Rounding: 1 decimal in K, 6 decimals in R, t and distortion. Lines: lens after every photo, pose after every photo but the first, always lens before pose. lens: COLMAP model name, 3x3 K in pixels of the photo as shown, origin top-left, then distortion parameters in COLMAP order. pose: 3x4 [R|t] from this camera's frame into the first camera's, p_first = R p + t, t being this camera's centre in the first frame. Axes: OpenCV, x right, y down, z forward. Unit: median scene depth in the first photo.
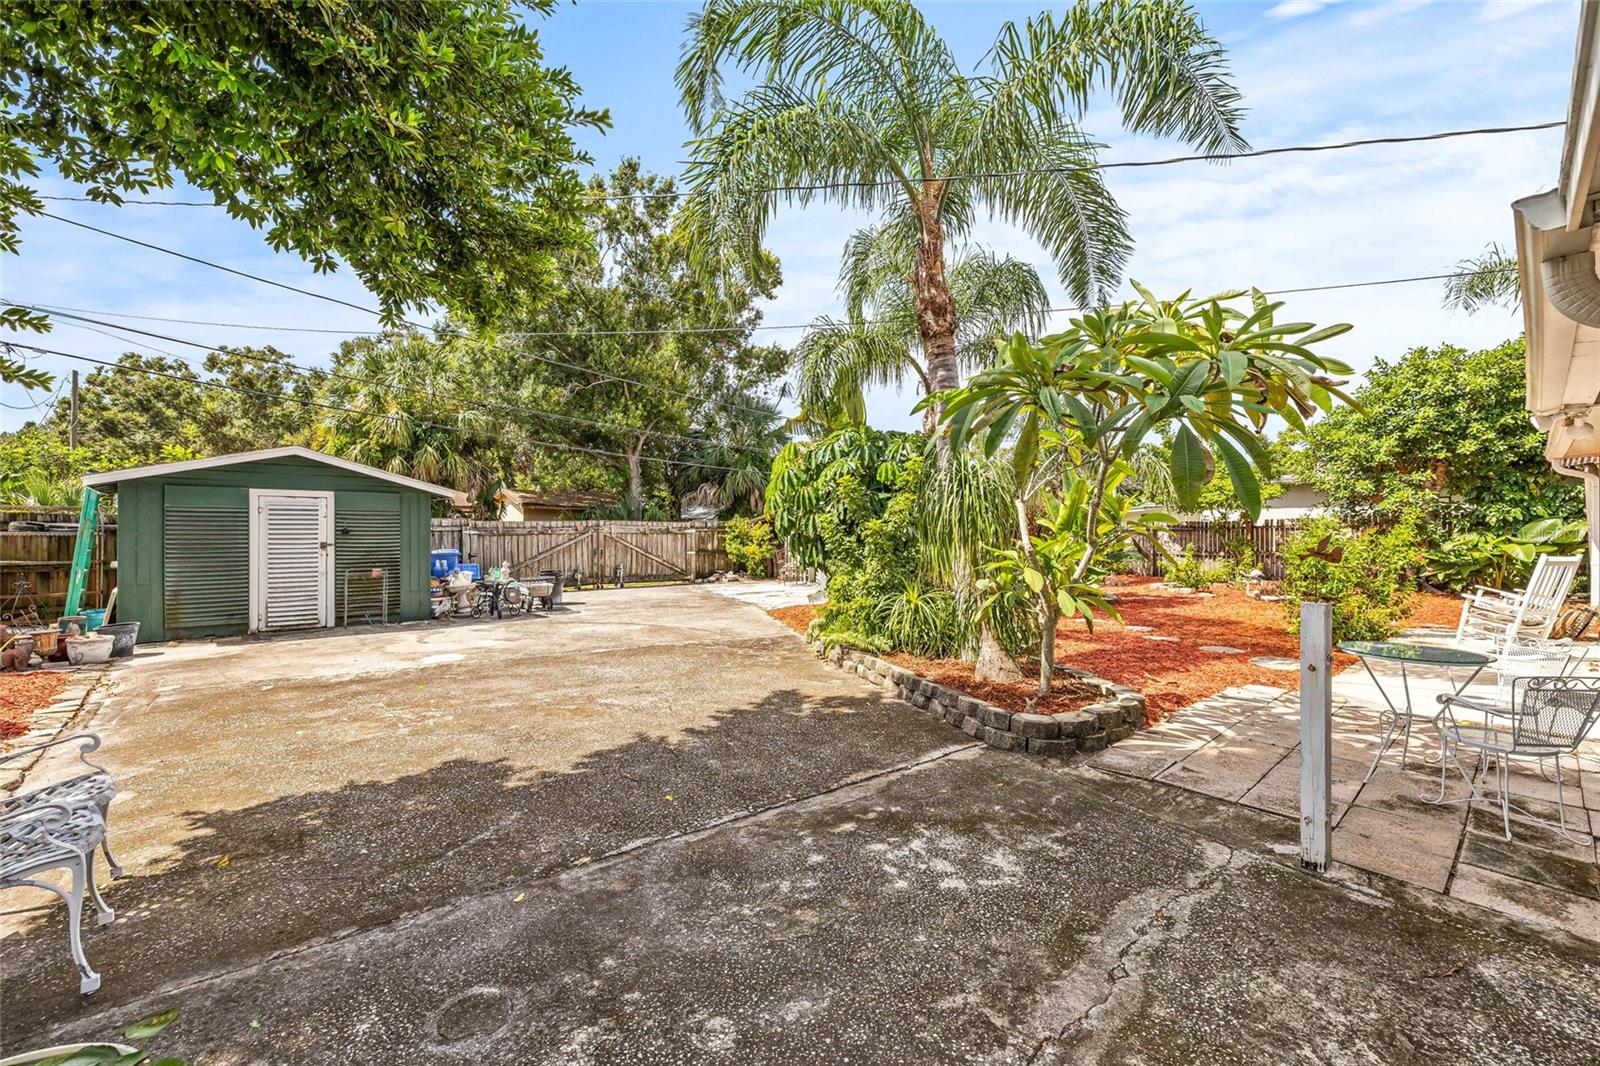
lens RADIAL K [[668.2, 0, 794.9], [0, 668.2, 533.3], [0, 0, 1]] dist [0.001005, -0.000671]
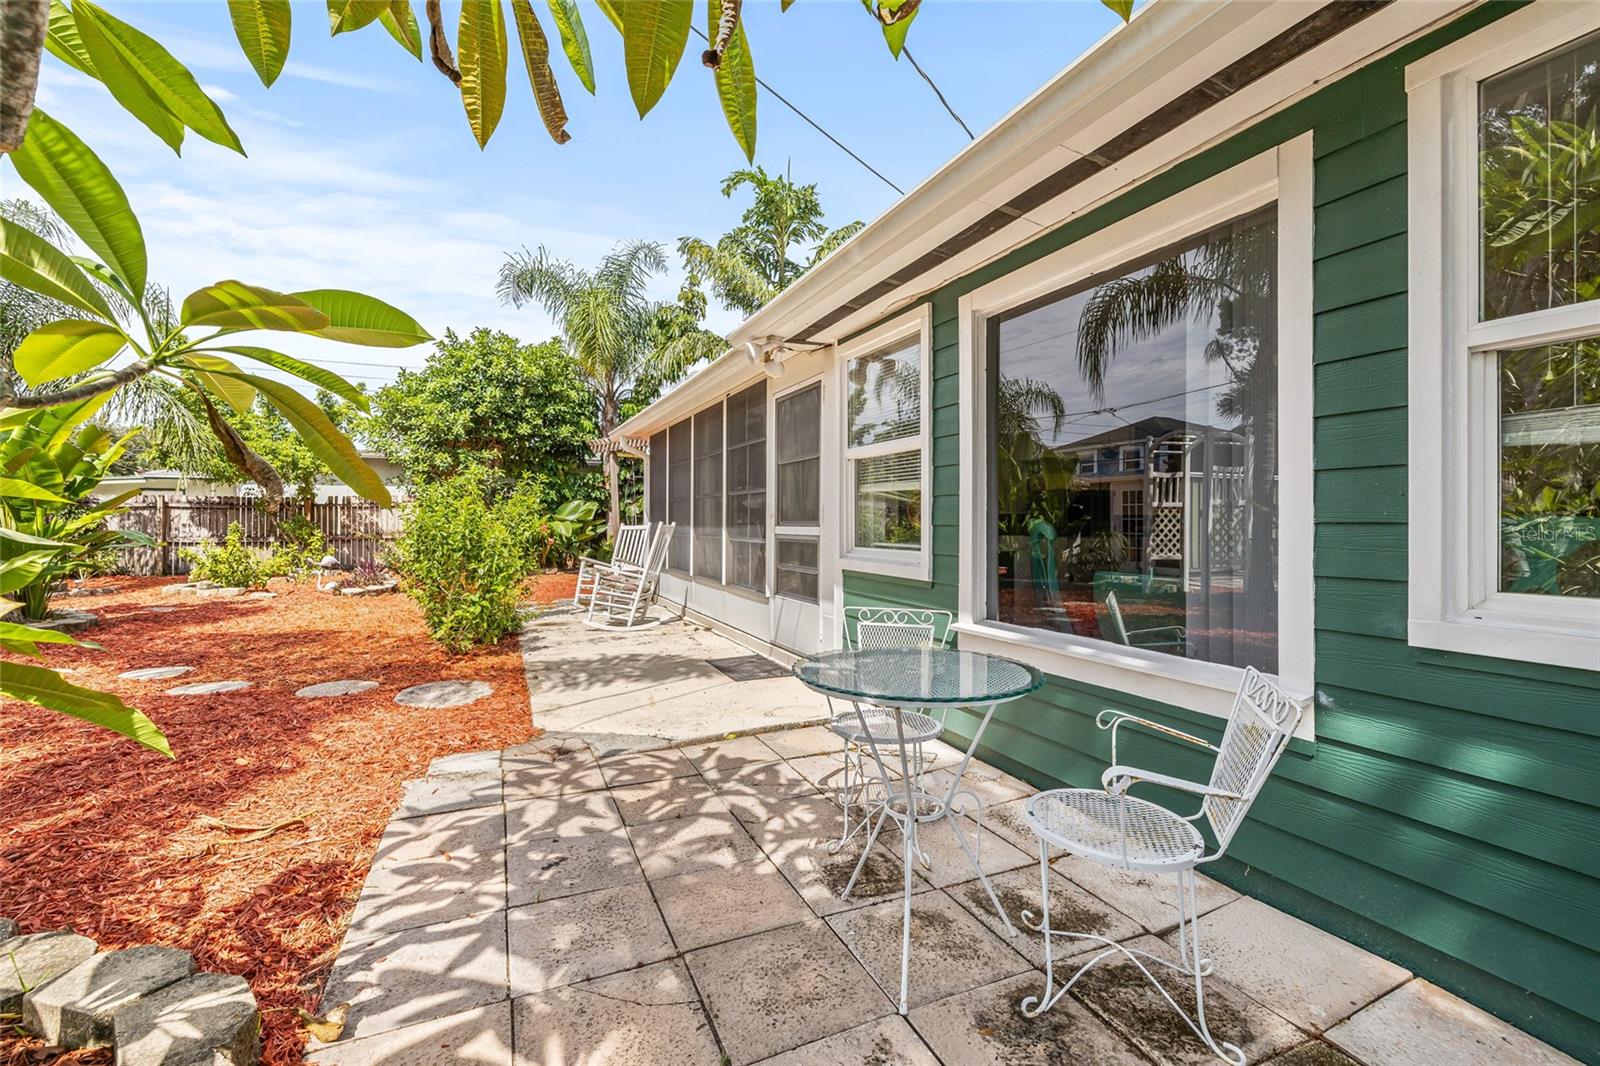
lens RADIAL K [[676.8, 0, 789.0], [0, 676.8, 512.4], [0, 0, 1]] dist [0.001308, 0.000204]
pose [[0.315744, 0.015228, 0.948722, 0.117733], [0.004318, 0.999838, -0.017485, 0.020339], [-0.948834, 0.009618, 0.315627, 0.251864]]
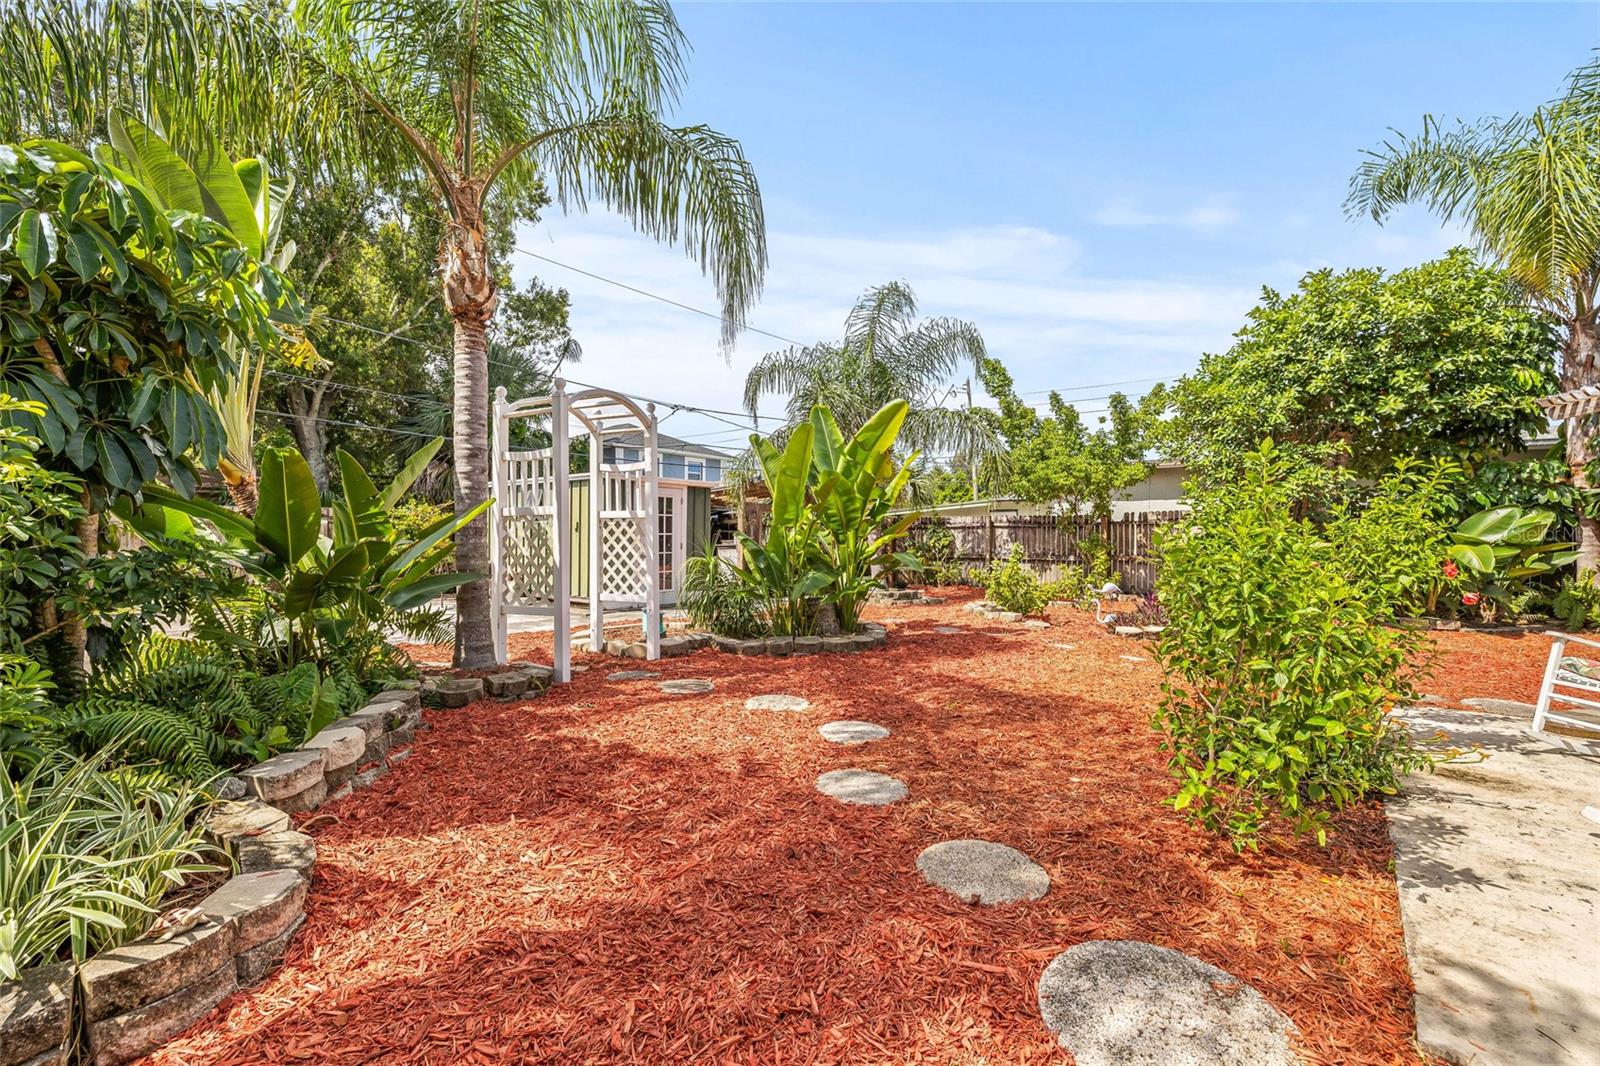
lens RADIAL K [[668.2, 0, 794.9], [0, 668.2, 533.3], [0, 0, 1]] dist [0.001005, -0.000671]
pose [[0.988680, 0.007136, 0.149868, 0.281312], [-0.006309, 0.999962, -0.005992, 0.011740], [-0.149905, 0.004978, 0.988688, 0.391660]]
